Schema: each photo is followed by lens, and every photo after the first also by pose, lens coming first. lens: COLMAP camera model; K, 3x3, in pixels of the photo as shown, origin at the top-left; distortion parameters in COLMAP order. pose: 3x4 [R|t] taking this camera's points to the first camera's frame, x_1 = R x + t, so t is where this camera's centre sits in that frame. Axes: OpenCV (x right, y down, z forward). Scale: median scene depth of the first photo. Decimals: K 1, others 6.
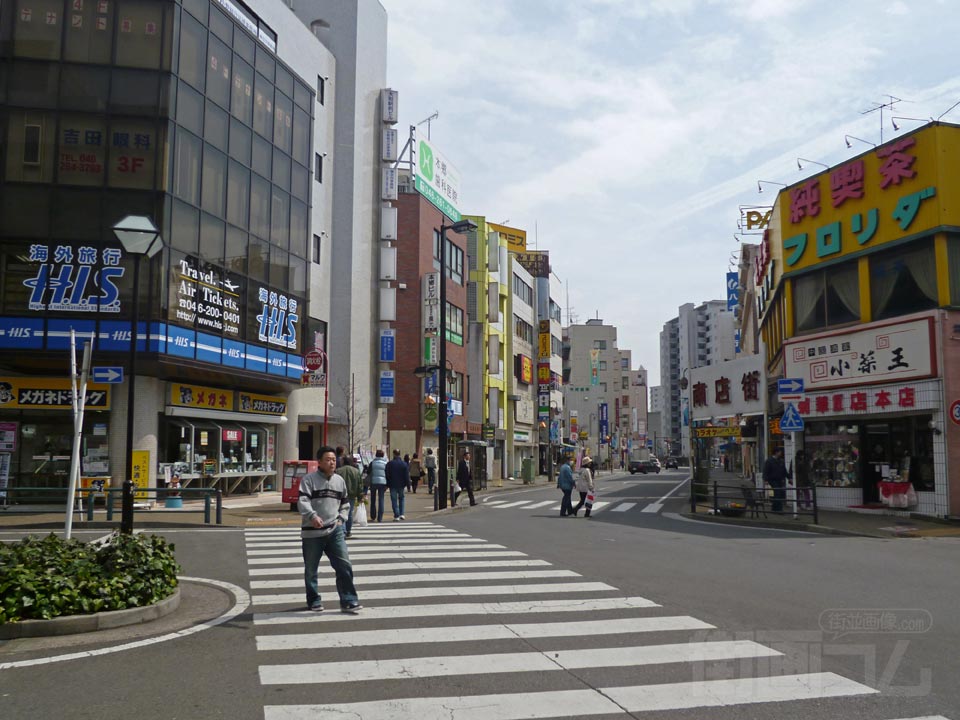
lens RADIAL K [[717.0, 0, 480.9], [0, 717.0, 395.5], [0, 0, 1]] dist [-0.051130, 0.009281]
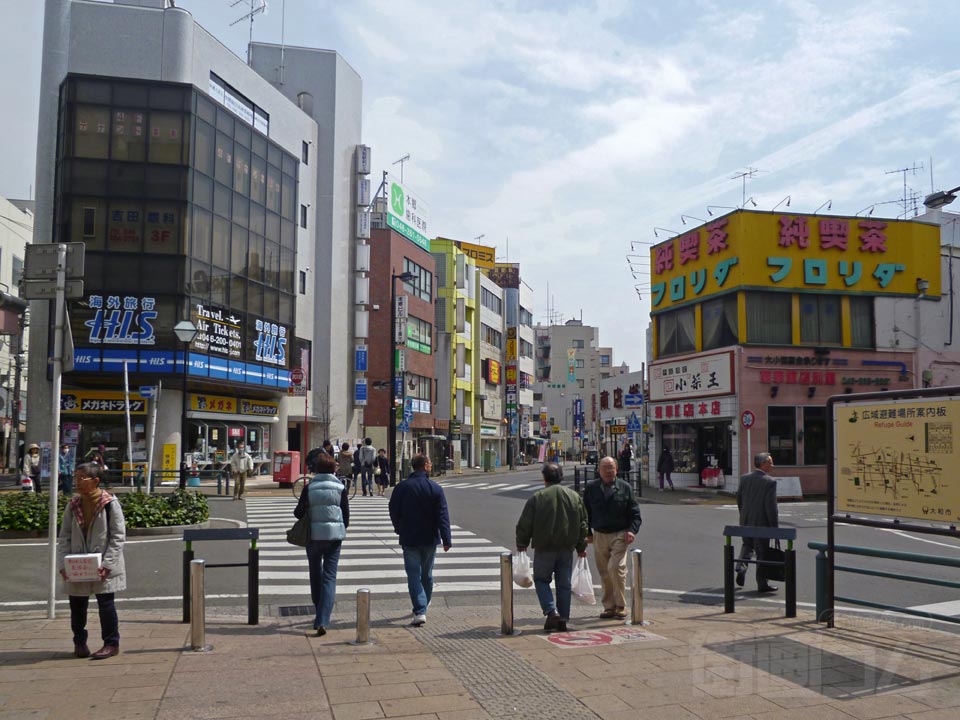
lens RADIAL K [[714.9, 0, 481.1], [0, 714.9, 405.5], [0, 0, 1]] dist [-0.044056, -0.000209]
pose [[0.999994, 0.002841, -0.002013, 0.128478], [-0.002788, 0.999655, 0.026099, -0.034535], [0.002086, -0.026093, 0.999657, -0.376329]]
